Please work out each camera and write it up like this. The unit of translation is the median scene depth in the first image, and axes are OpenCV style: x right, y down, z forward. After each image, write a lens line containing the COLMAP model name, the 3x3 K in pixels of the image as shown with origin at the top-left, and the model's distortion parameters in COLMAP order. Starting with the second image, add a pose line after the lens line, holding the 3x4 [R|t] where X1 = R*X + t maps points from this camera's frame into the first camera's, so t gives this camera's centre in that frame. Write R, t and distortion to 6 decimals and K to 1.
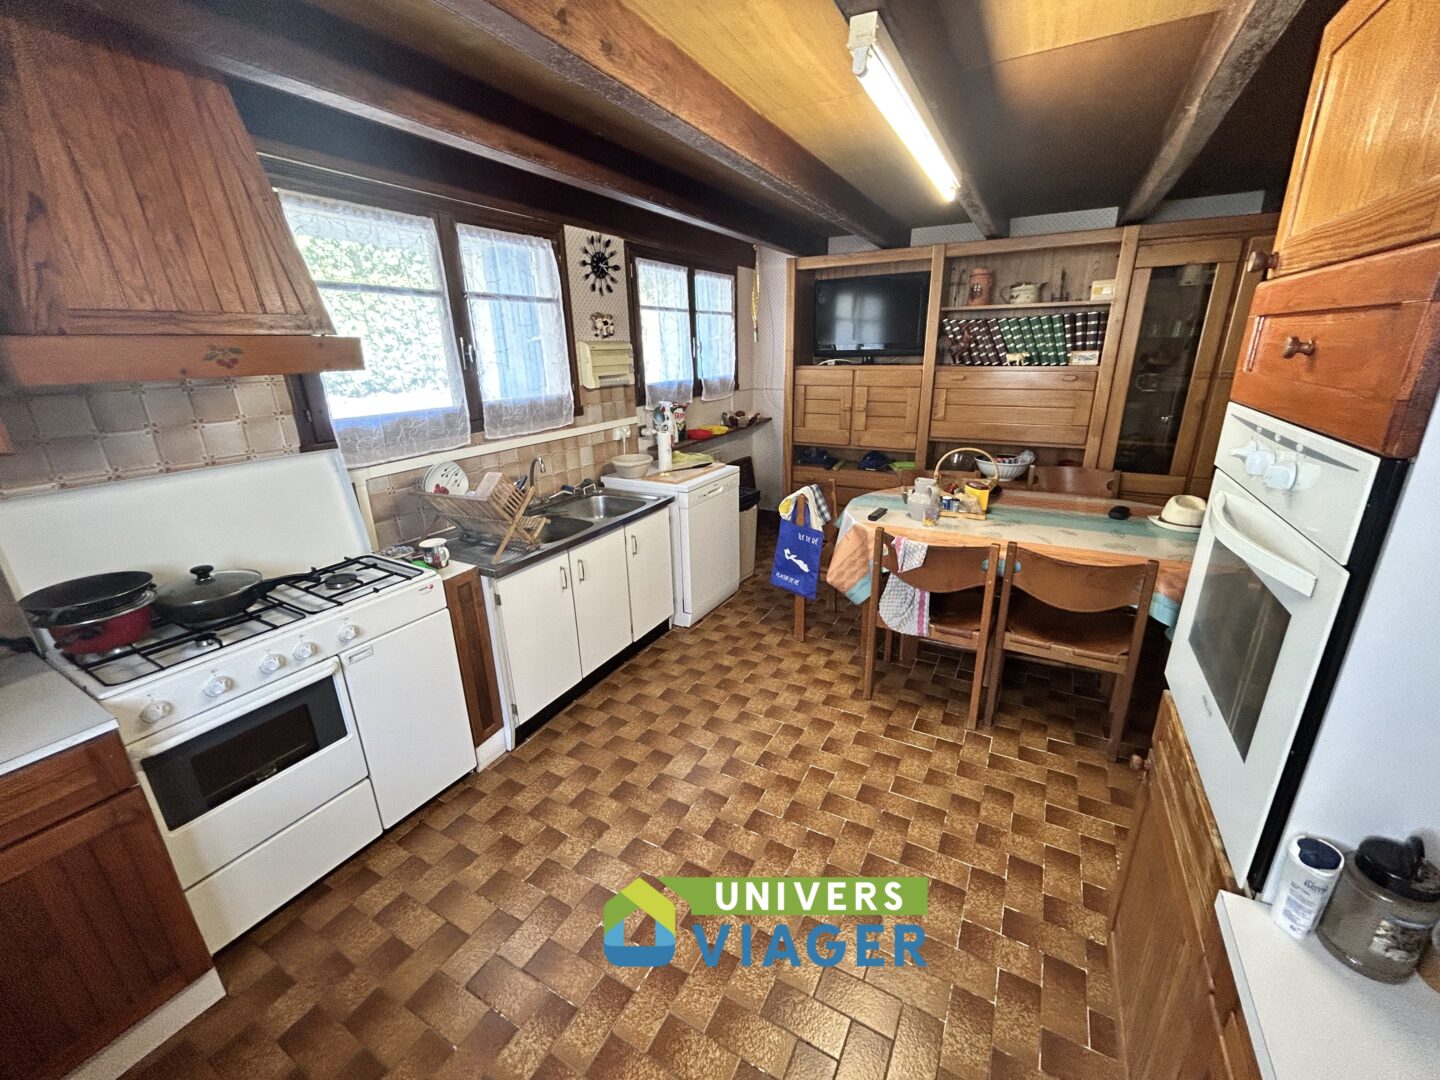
lens RADIAL K [[575.9, 0, 718.6], [0, 575.9, 538.4], [0, 0, 1]] dist [0.000466, 0.000411]
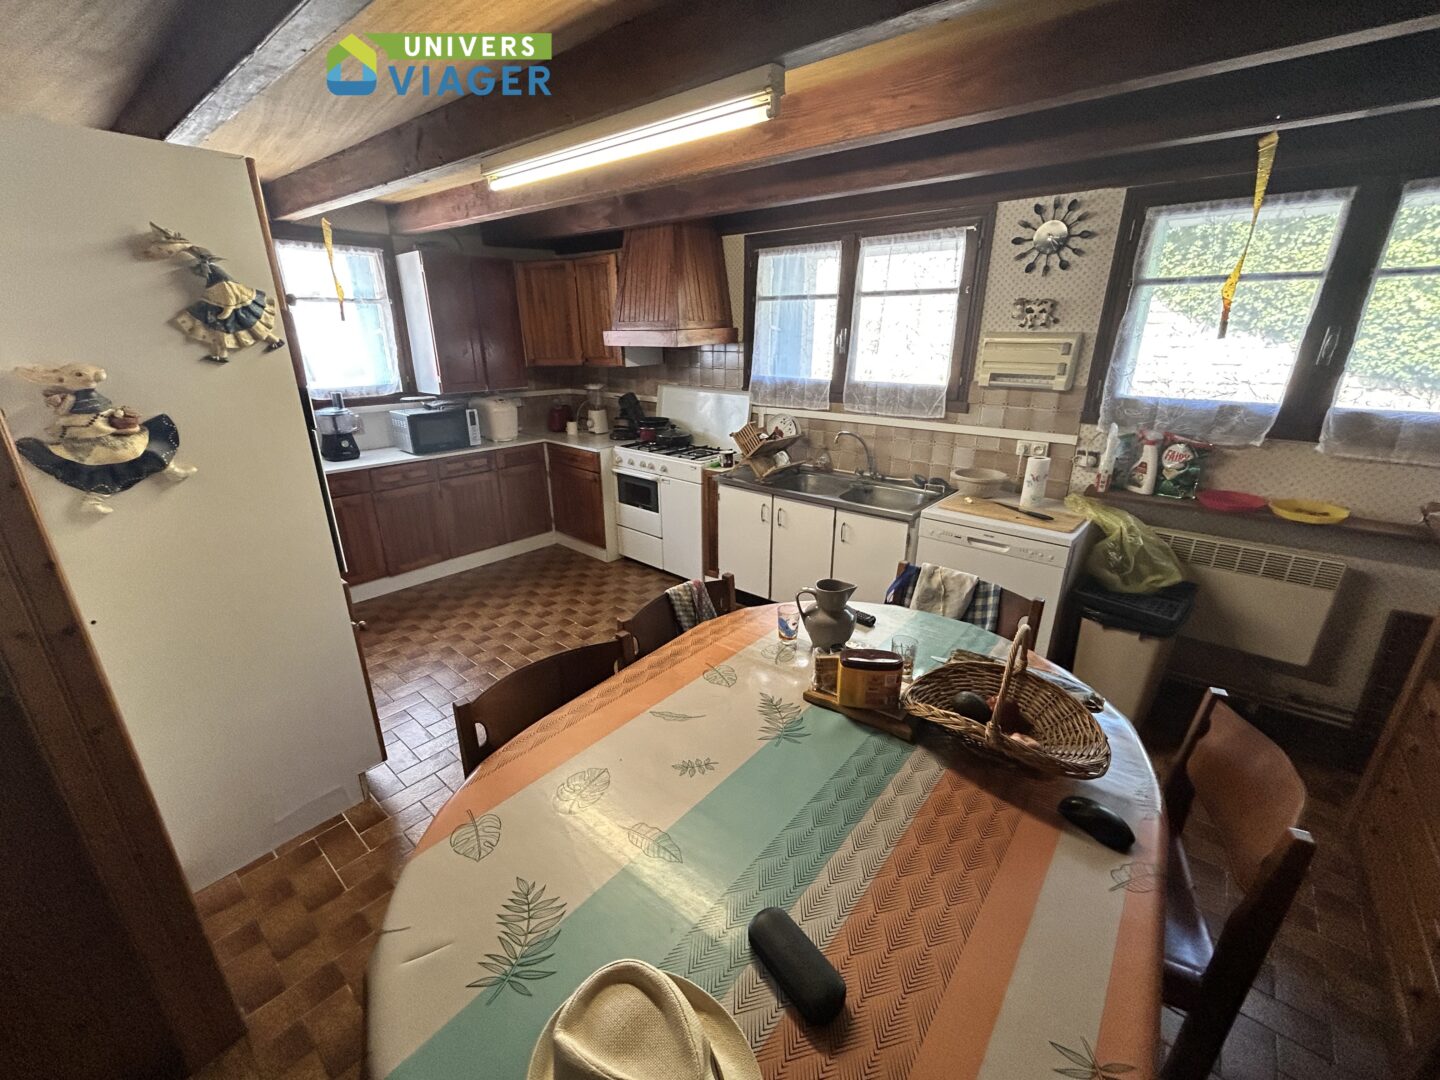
lens RADIAL K [[575.9, 0, 722.2], [0, 575.9, 539.7], [0, 0, 1]] dist [0.000466, 0.000411]
pose [[-0.181902, 0.355218, -0.916914, 0.800239], [-0.308060, 0.864943, 0.396198, -0.302704], [0.933815, 0.354534, -0.047906, 0.801788]]
